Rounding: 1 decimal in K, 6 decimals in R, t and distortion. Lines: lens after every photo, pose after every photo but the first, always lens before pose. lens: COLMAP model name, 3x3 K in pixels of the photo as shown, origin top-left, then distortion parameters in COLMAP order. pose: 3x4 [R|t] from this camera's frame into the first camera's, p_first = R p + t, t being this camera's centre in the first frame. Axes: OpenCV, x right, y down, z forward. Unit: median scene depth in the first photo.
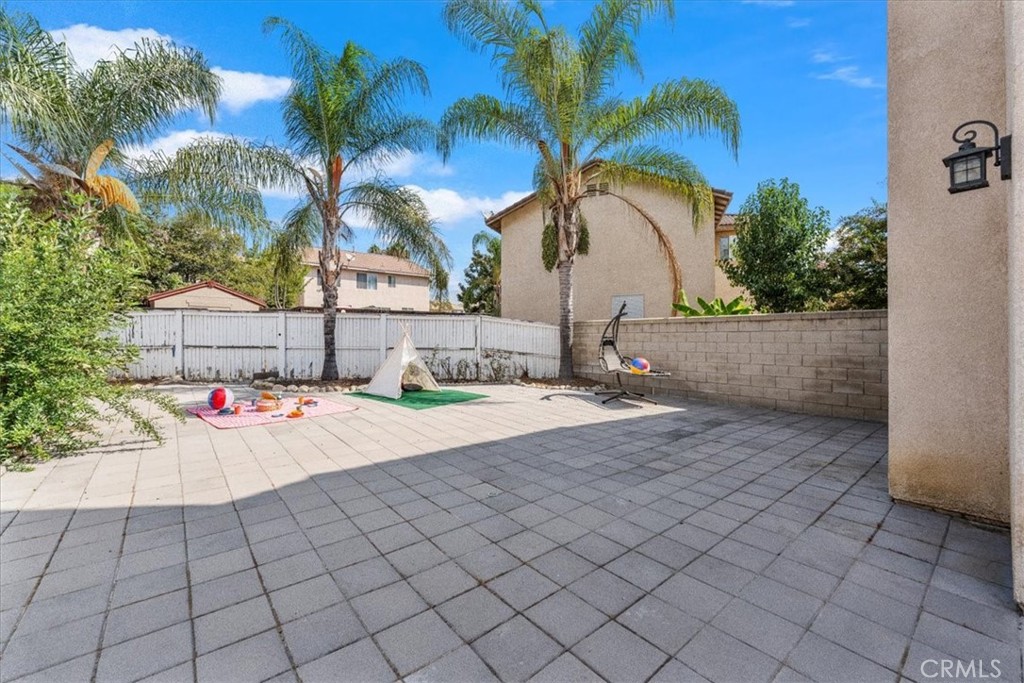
lens RADIAL K [[415.4, 0, 511.1], [0, 415.4, 334.5], [0, 0, 1]] dist [-0.002768, -0.000622]
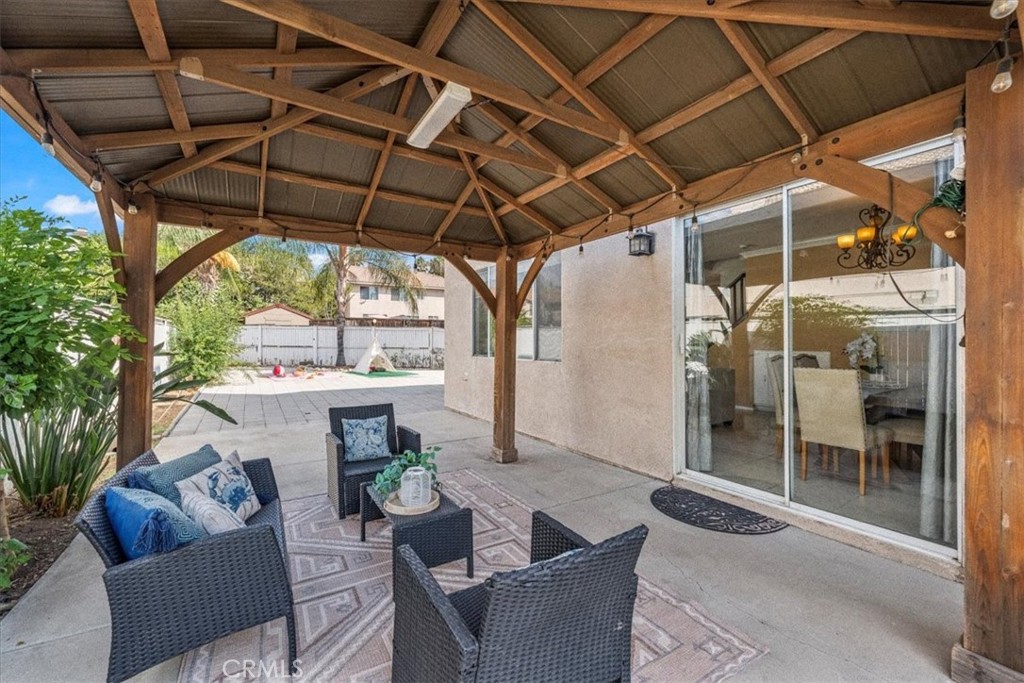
lens RADIAL K [[415.4, 0, 512.8], [0, 415.4, 336.0], [0, 0, 1]] dist [-0.002768, -0.000622]
pose [[0.991893, -0.000602, -0.127072, 0.476207], [0.000134, 0.999993, -0.003687, -0.007016], [0.127073, 0.003640, 0.991887, -0.595634]]
